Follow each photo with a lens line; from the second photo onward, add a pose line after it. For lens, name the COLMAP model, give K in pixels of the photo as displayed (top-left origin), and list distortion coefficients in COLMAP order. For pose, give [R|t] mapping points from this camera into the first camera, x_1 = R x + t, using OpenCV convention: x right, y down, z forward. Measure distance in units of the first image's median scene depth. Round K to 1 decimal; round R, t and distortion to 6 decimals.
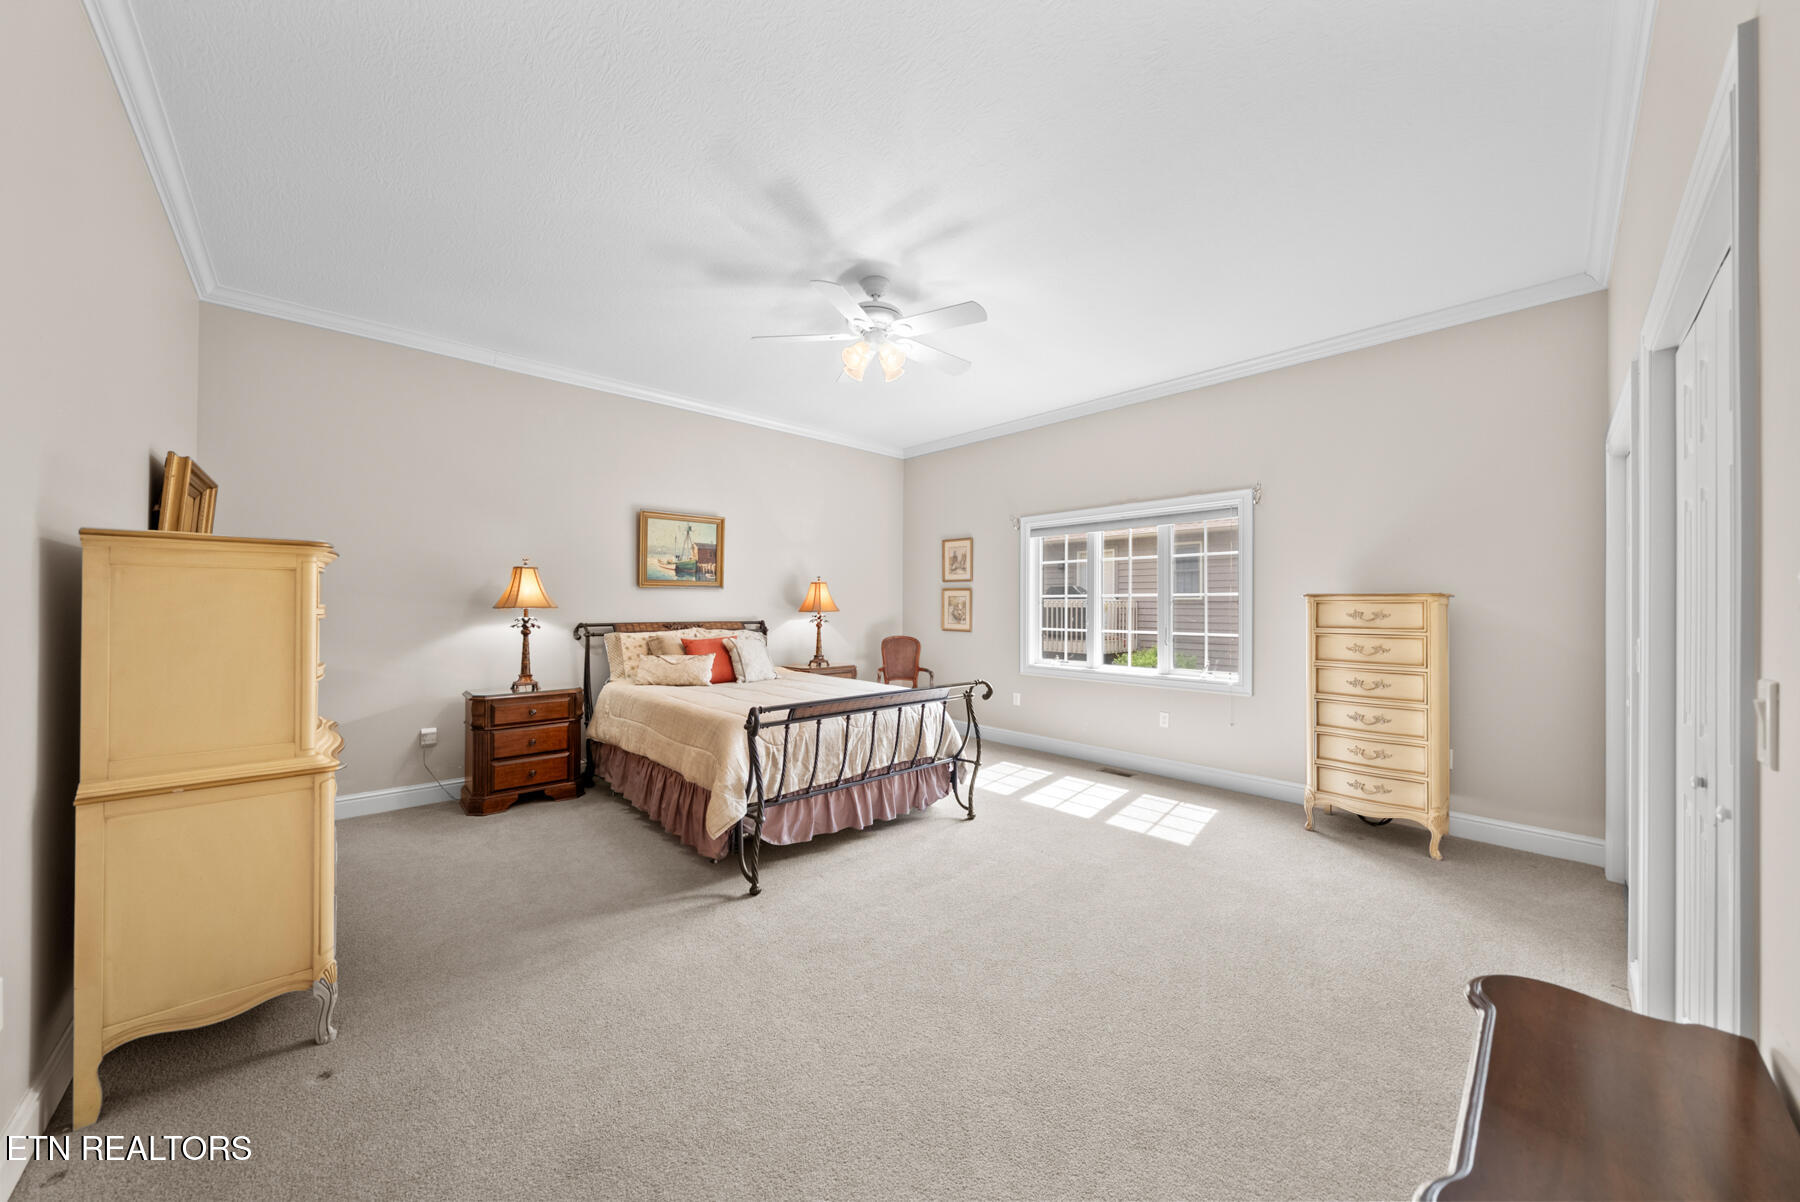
lens RADIAL K [[618.6, 0, 897.4], [0, 618.6, 601.7], [0, 0, 1]] dist [-0.000184, -0.000253]
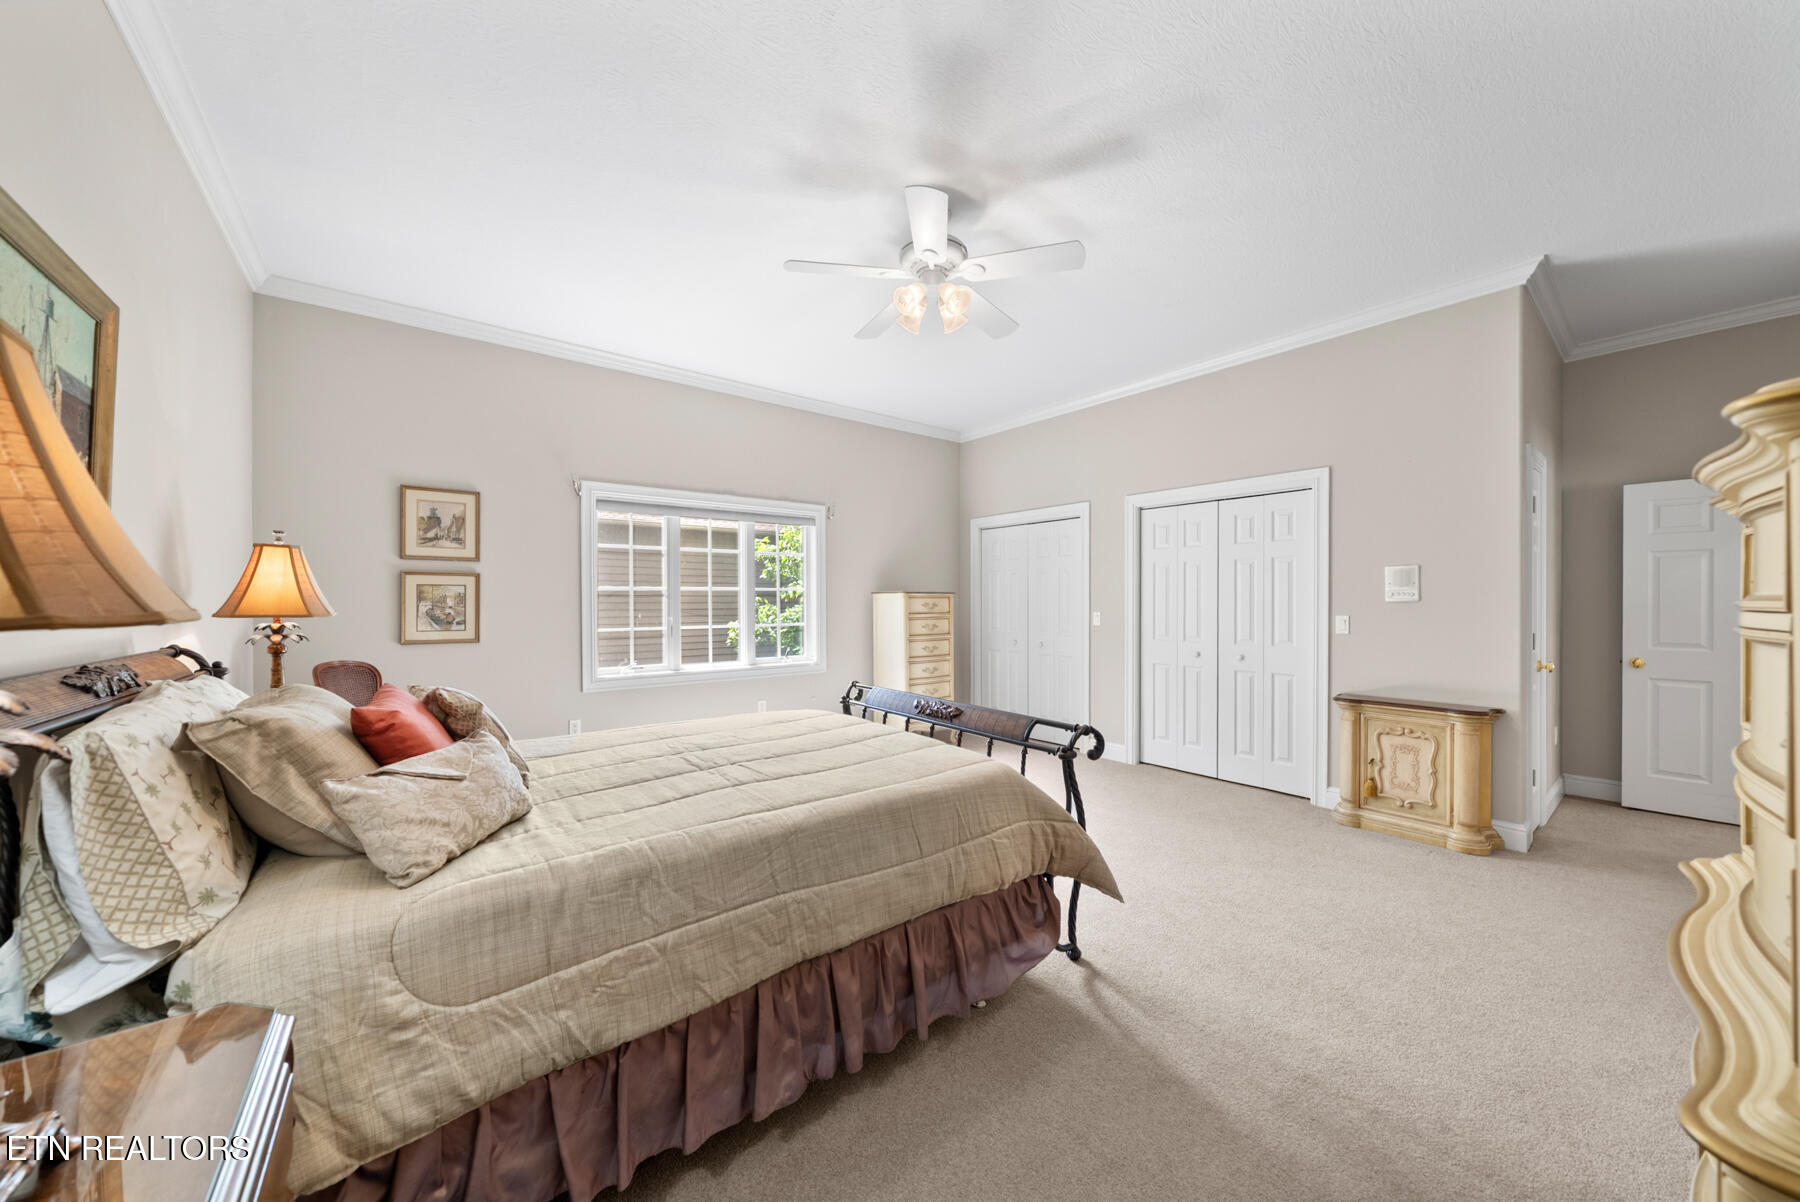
lens RADIAL K [[618.6, 0, 898.9], [0, 618.6, 603.0], [0, 0, 1]] dist [-0.000184, -0.000253]
pose [[0.089575, -0.007432, 0.995952, -0.505606], [-0.005104, 0.999956, 0.007921, 0.001926], [-0.995967, -0.005793, 0.089533, 0.558477]]
